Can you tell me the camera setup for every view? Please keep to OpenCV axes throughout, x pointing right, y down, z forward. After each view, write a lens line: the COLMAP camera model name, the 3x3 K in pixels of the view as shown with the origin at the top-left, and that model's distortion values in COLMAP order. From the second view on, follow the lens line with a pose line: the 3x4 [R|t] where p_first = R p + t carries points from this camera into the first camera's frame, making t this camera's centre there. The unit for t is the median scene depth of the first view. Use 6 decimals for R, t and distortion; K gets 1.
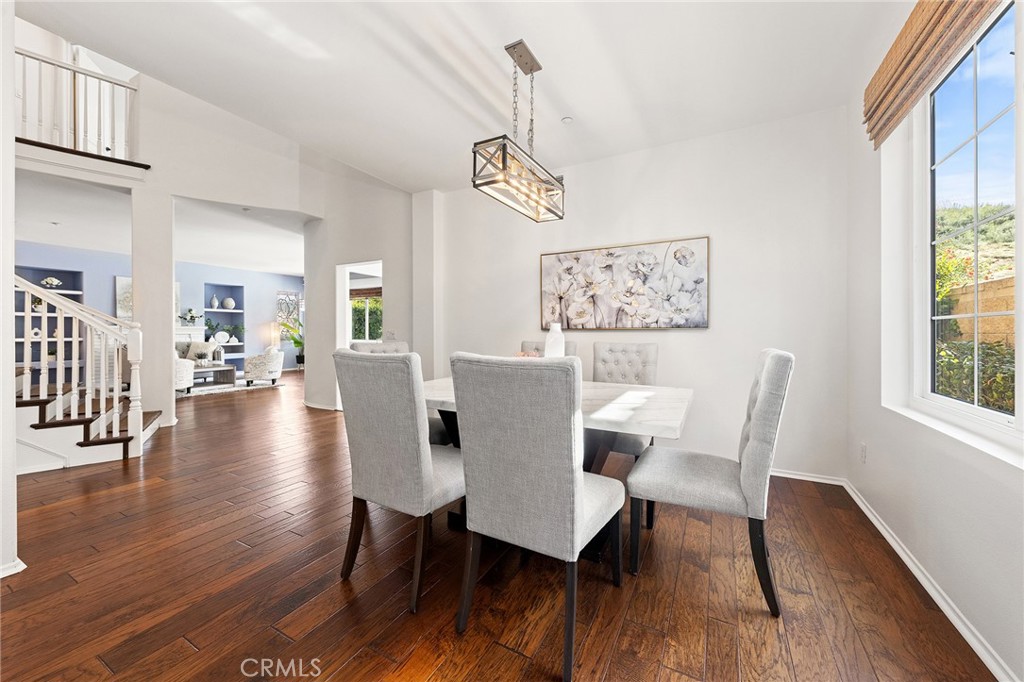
lens RADIAL K [[376.5, 0, 536.5], [0, 376.5, 331.8], [0, 0, 1]] dist [0.008263, -0.001545]
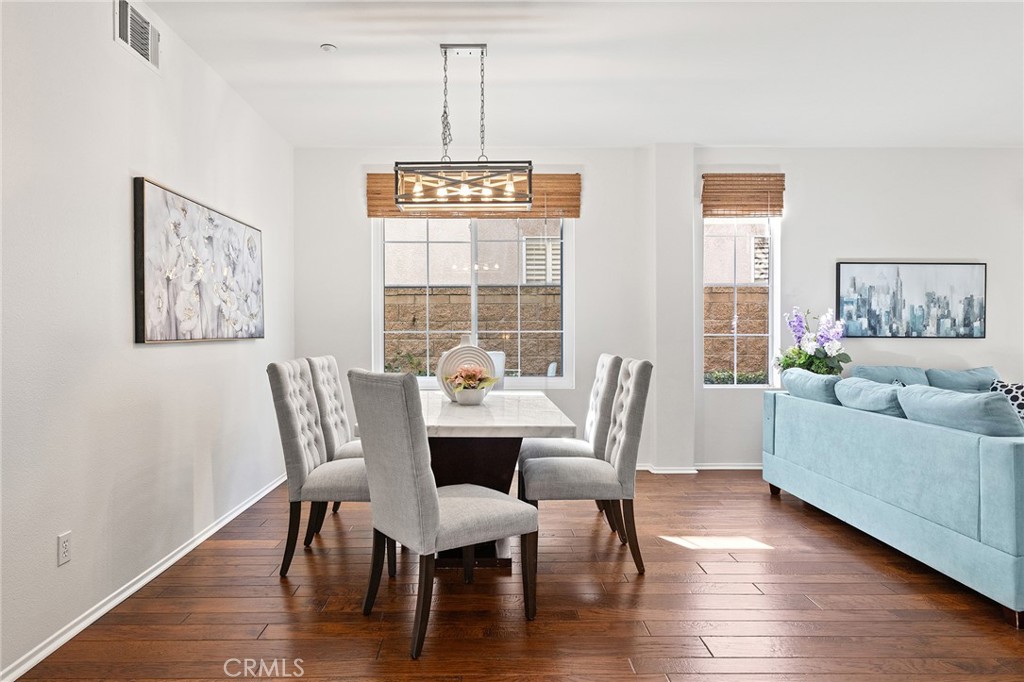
lens RADIAL K [[626.9, 0, 476.3], [0, 626.9, 337.2], [0, 0, 1]] dist [0.004423, 0.002651]
pose [[-0.430263, -0.002812, 0.902699, -0.901397], [-0.000045, 0.999995, 0.003094, -0.014569], [-0.902704, 0.001290, -0.430261, 1.022066]]
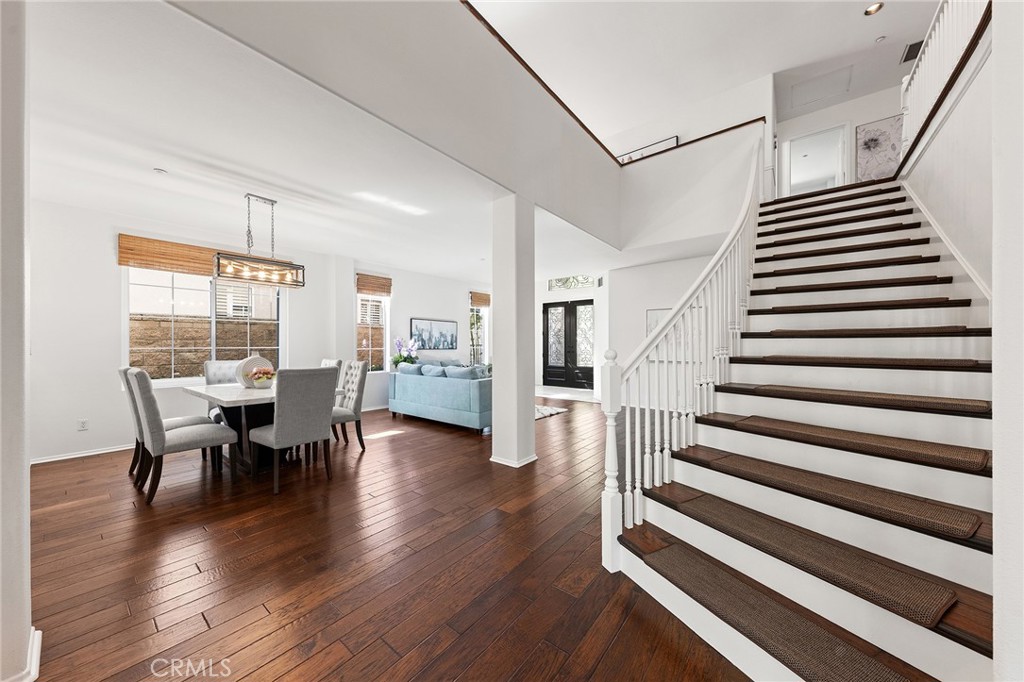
lens RADIAL K [[362.6, 0, 524.5], [0, 362.6, 346.5], [0, 0, 1]] dist [0.001019, -0.001665]
pose [[-0.979920, 0.002296, 0.199377, -0.976361], [0.002822, 0.999993, 0.002355, -0.028658], [-0.199370, 0.002871, -0.979920, 1.502661]]
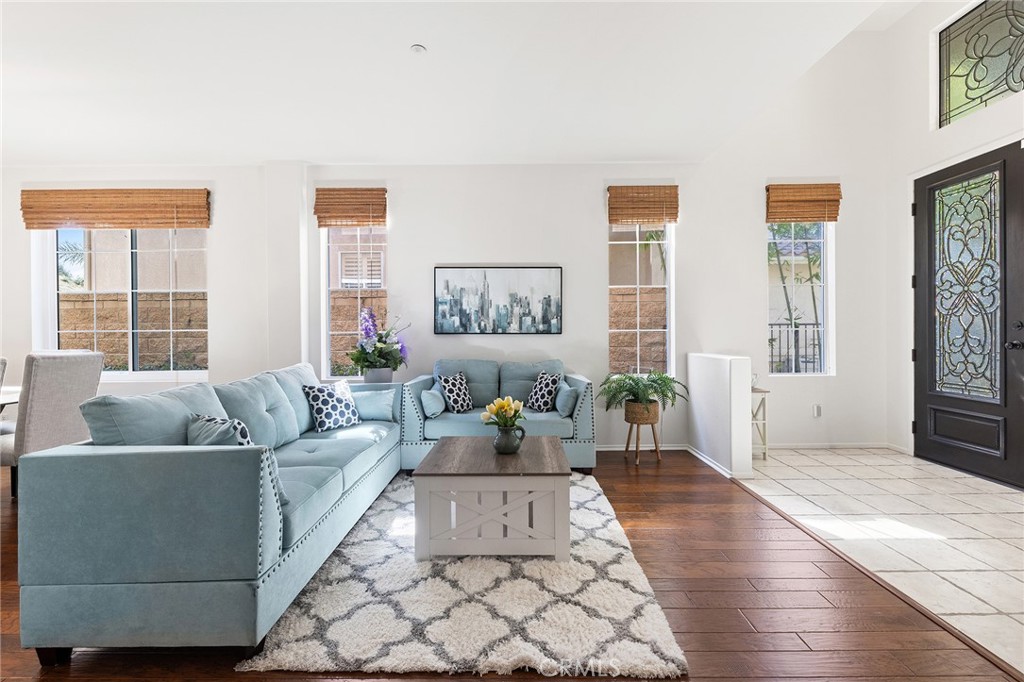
lens RADIAL K [[495.1, 0, 519.2], [0, 495.1, 333.7], [0, 0, 1]] dist [0.009066, -0.002771]
pose [[-0.430874, 0.001362, 0.902411, -1.200936], [0.006290, 0.999979, 0.001494, -0.011076], [-0.902390, 0.006320, -0.430874, 0.001853]]
